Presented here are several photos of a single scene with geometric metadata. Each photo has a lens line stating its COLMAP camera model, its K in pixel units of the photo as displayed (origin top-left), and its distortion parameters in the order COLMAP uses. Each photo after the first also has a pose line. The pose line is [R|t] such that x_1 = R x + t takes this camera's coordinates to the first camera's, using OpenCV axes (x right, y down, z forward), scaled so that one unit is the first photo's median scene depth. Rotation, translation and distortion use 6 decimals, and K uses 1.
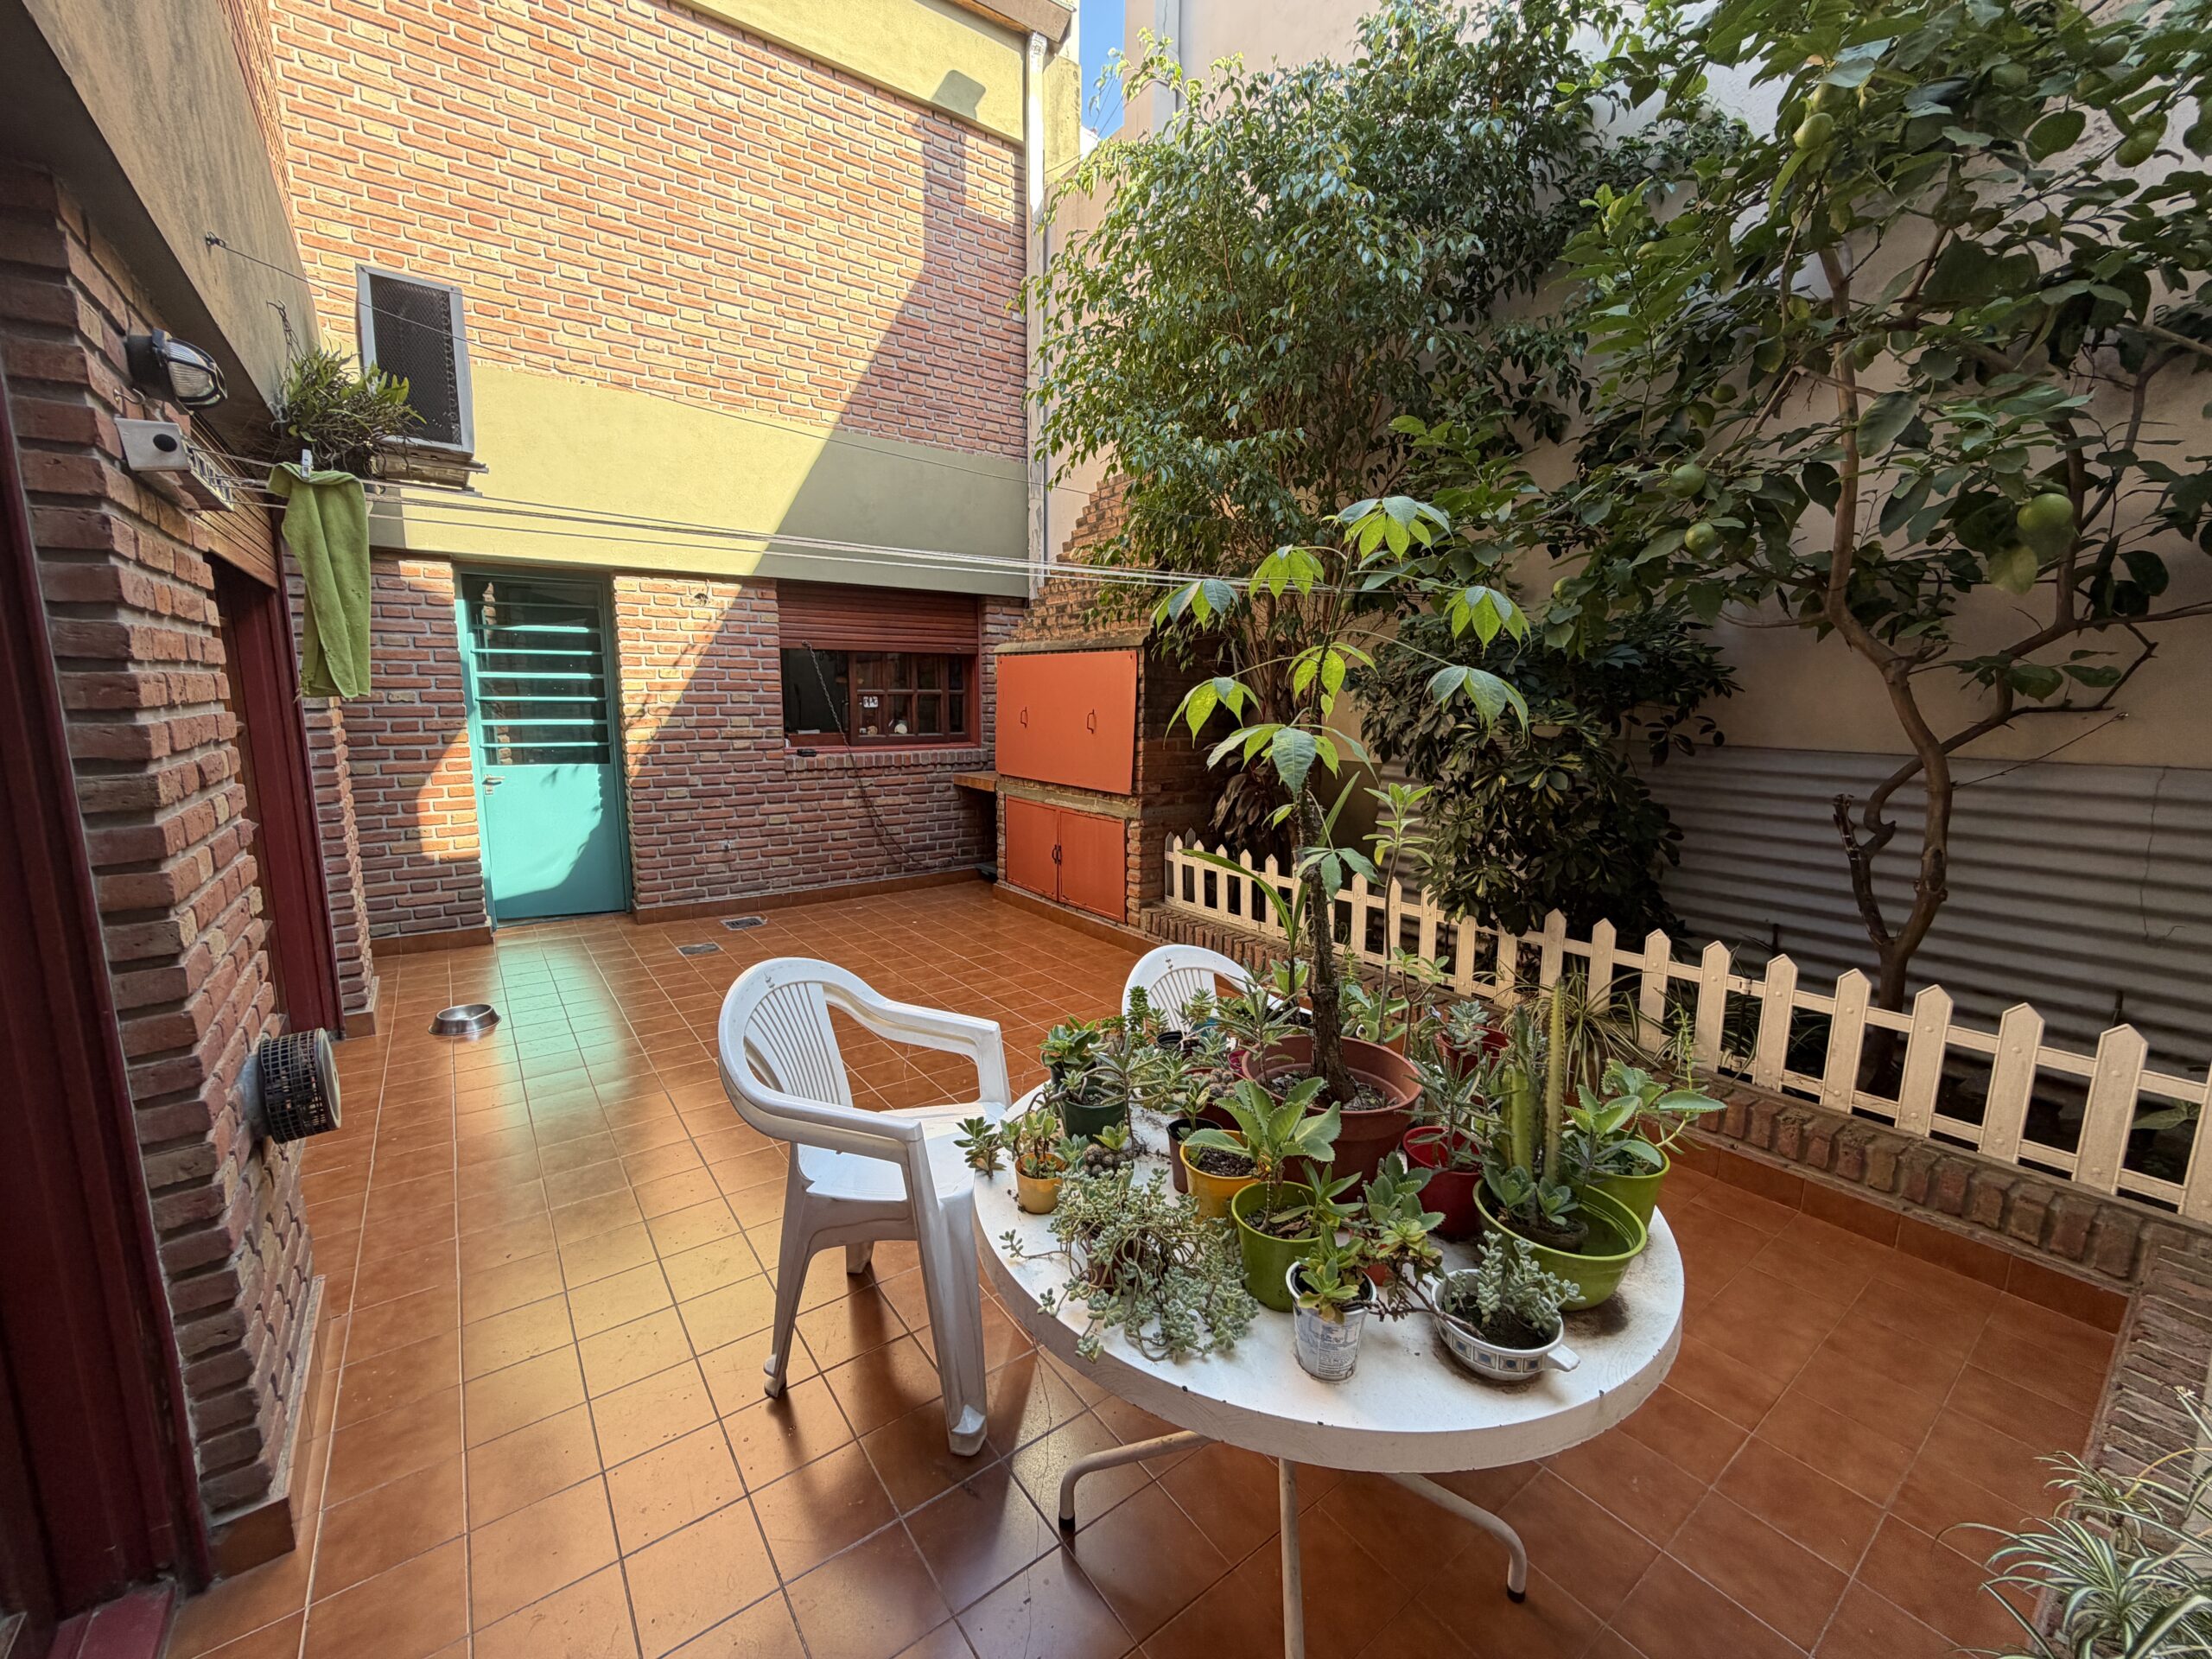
lens RADIAL K [[882.8, 0, 1103.9], [0, 882.8, 829.5], [0, 0, 1]] dist [-0.000725, -0.000077]
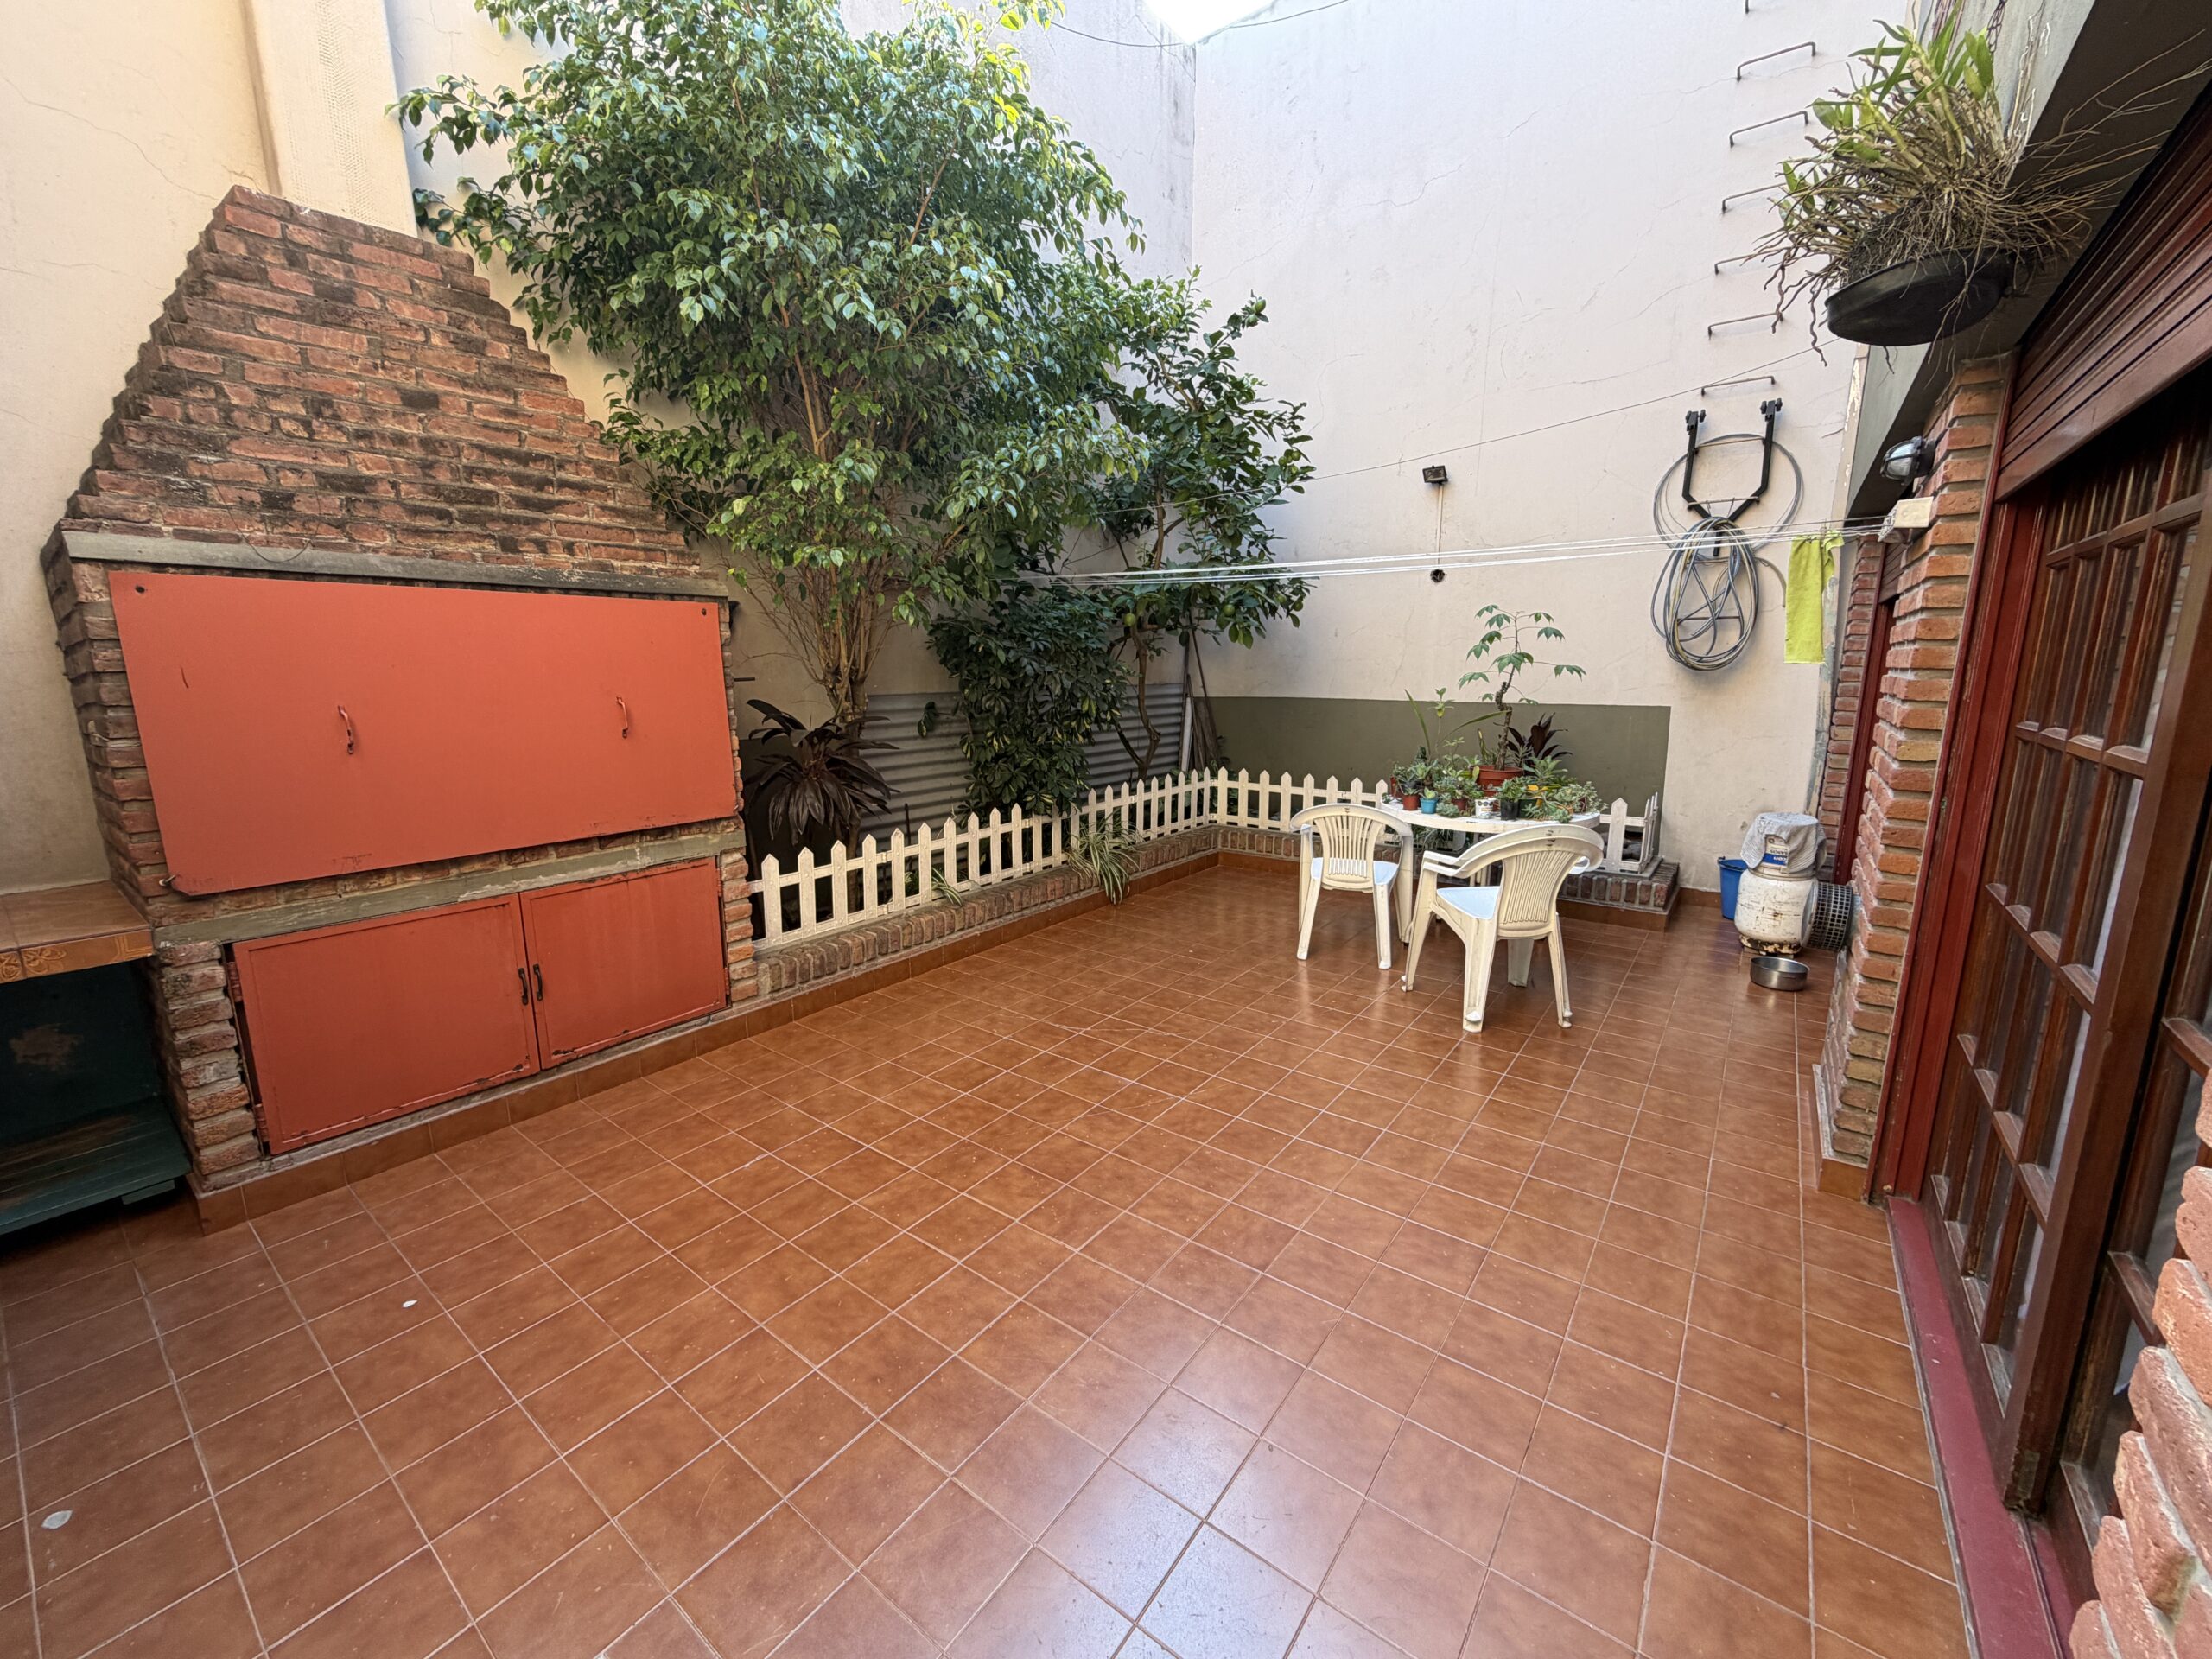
lens RADIAL K [[882.8, 0, 1103.0], [0, 882.8, 829.2], [0, 0, 1]] dist [-0.000725, -0.000077]
pose [[-0.280438, -0.183378, 0.942193, -0.660878], [0.156814, 0.959641, 0.233449, -0.135769], [-0.946976, 0.213217, -0.240363, 0.845397]]
